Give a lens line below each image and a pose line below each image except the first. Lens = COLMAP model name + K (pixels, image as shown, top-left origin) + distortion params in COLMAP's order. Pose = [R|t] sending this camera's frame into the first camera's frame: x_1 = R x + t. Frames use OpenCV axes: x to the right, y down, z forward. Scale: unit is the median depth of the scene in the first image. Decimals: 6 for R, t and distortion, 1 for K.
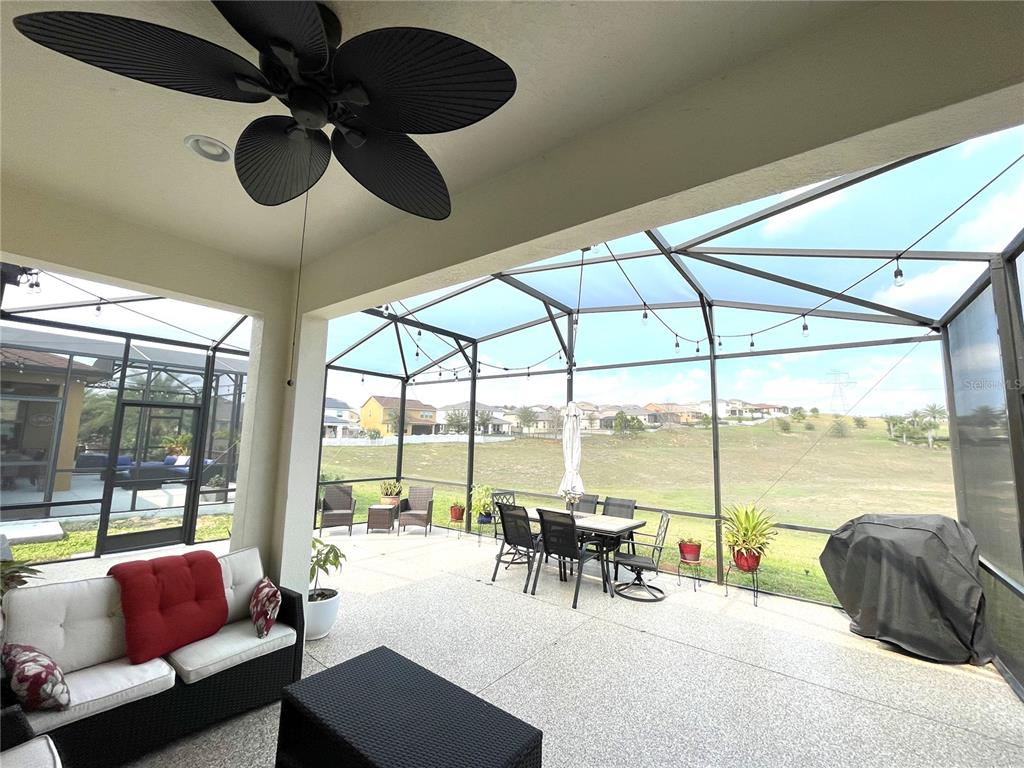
lens RADIAL K [[410.6, 0, 511.0], [0, 410.6, 385.2], [0, 0, 1]] dist [0.017390, -0.000356]
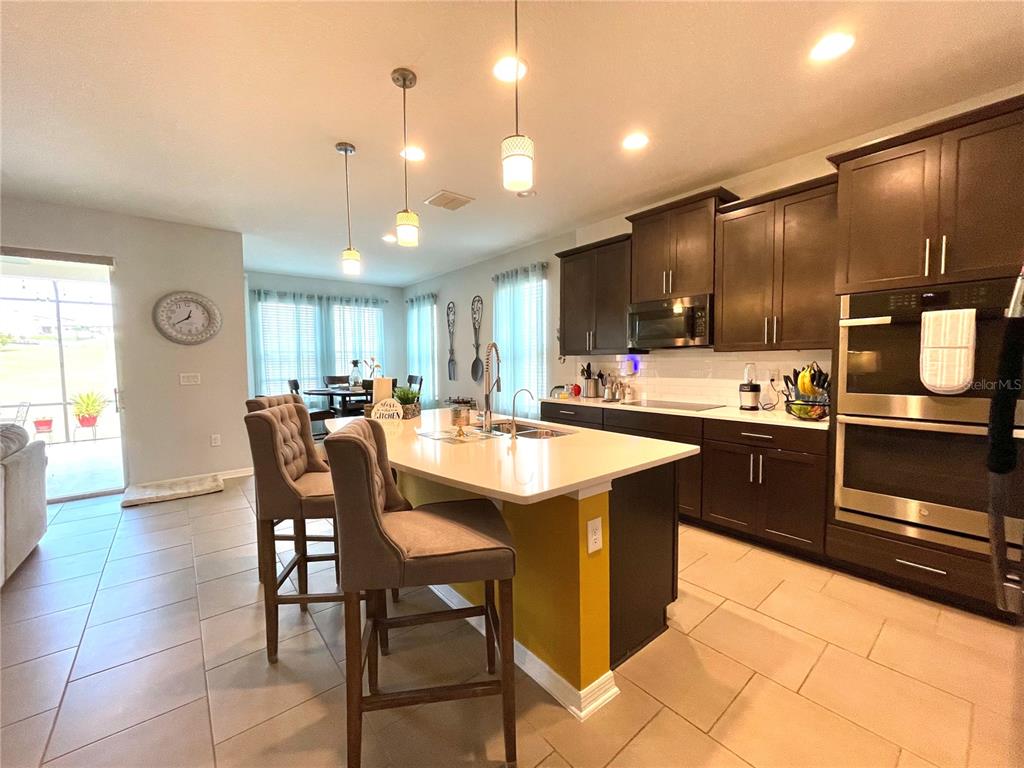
lens RADIAL K [[410.6, 0, 508.6], [0, 410.6, 382.9], [0, 0, 1]] dist [0.017390, -0.000356]
pose [[0.240336, -0.080770, 0.967323, -0.650601], [-0.096526, 0.989604, 0.106613, -0.098436], [-0.965878, -0.118995, 0.230041, -1.030885]]
